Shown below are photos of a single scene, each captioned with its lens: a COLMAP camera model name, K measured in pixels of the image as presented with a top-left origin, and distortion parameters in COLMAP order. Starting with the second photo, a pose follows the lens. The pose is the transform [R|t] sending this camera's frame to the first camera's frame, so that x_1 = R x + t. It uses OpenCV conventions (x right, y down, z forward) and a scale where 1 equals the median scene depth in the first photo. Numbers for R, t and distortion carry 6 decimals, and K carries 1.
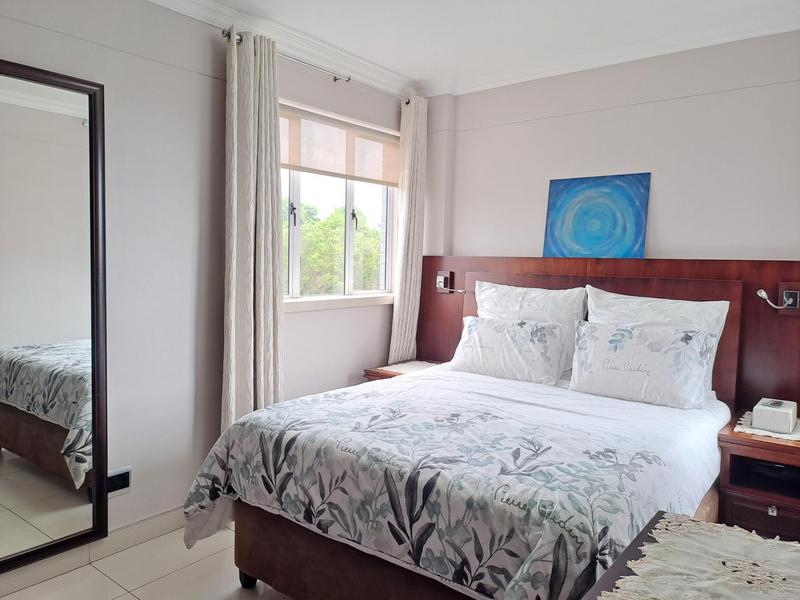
lens RADIAL K [[590.2, 0, 400.0], [0, 590.2, 300.0], [0, 0, 1]] dist [0.108725, -0.152228]
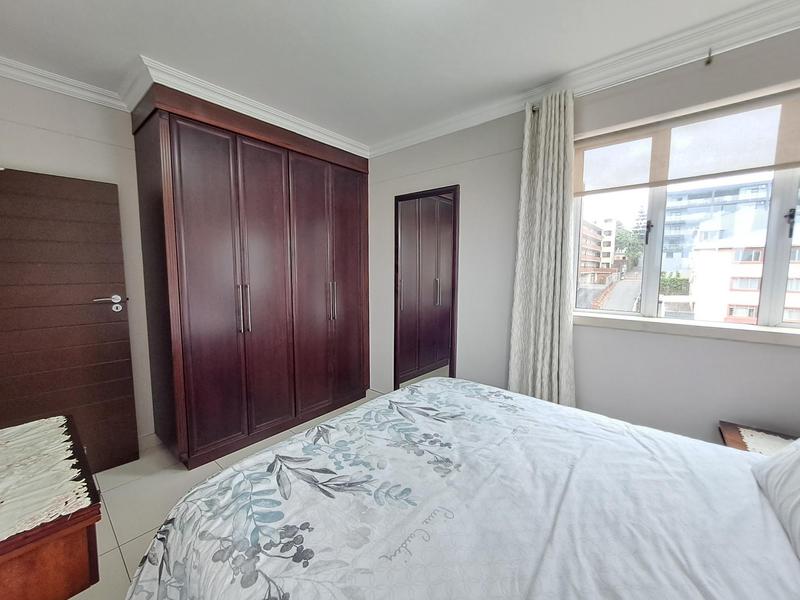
lens RADIAL K [[323.2, 0, 400.0], [0, 323.2, 300.0], [0, 0, 1]] dist [0.002404, 0.000514]
pose [[-0.052299, 0.073175, -0.995947, 0.644044], [-0.070293, 0.994568, 0.076765, -0.073761], [0.996154, 0.074023, -0.046871, 1.023803]]
